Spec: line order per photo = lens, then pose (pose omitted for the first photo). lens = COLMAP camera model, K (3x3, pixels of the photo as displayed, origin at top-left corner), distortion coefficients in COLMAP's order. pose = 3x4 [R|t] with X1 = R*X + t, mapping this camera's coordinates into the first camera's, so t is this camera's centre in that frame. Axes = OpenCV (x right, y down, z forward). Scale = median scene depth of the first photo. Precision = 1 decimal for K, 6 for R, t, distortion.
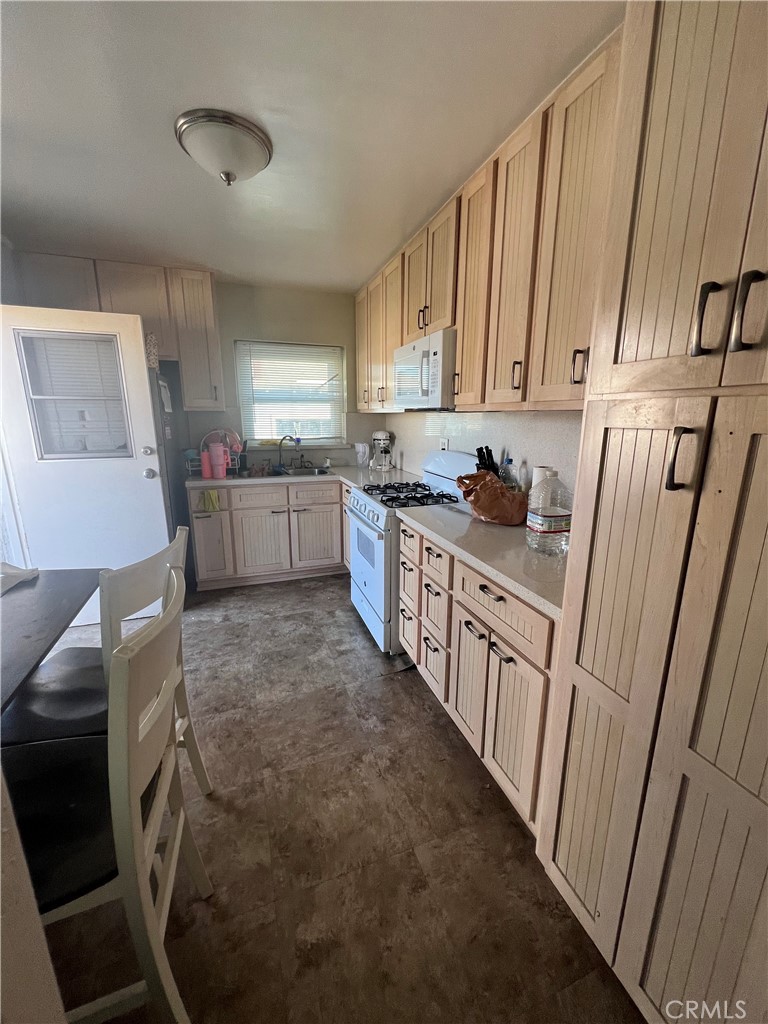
lens RADIAL K [[410.1, 0, 383.9], [0, 410.1, 510.8], [0, 0, 1]] dist [0.001080, 0.000179]
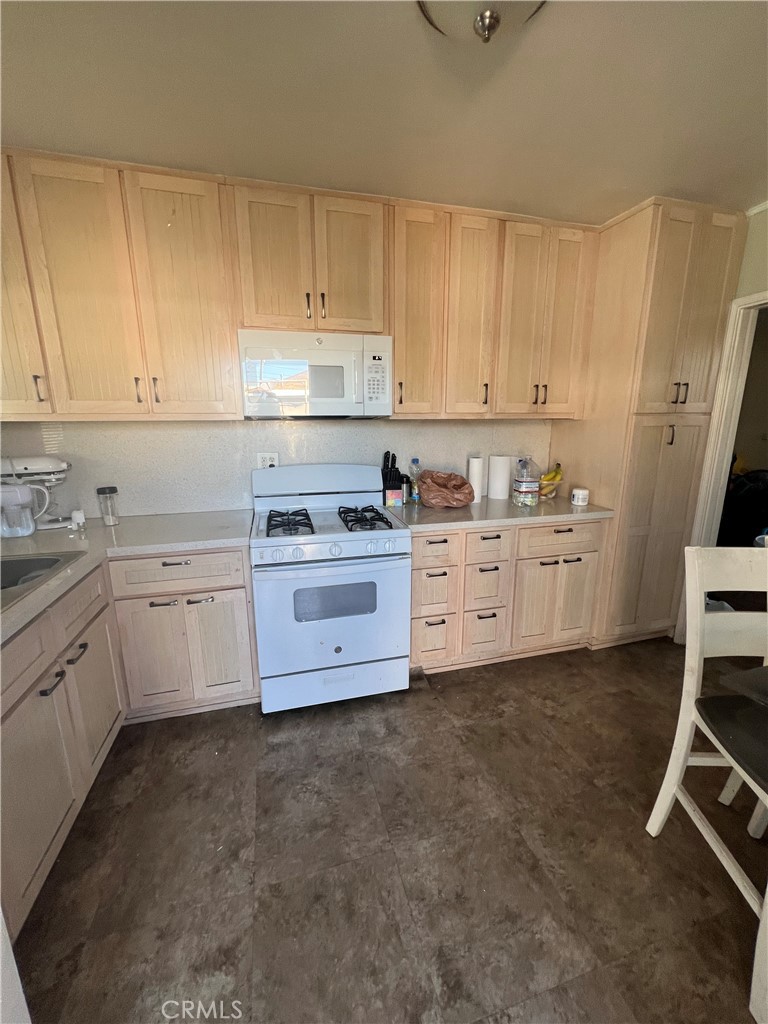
lens RADIAL K [[410.1, 0, 383.8], [0, 410.1, 512.7], [0, 0, 1]] dist [0.001080, 0.000179]
pose [[0.066137, -0.218248, 0.973650, -0.781164], [0.232246, 0.952353, 0.197699, -0.205539], [-0.970406, 0.213051, 0.113673, 0.857785]]
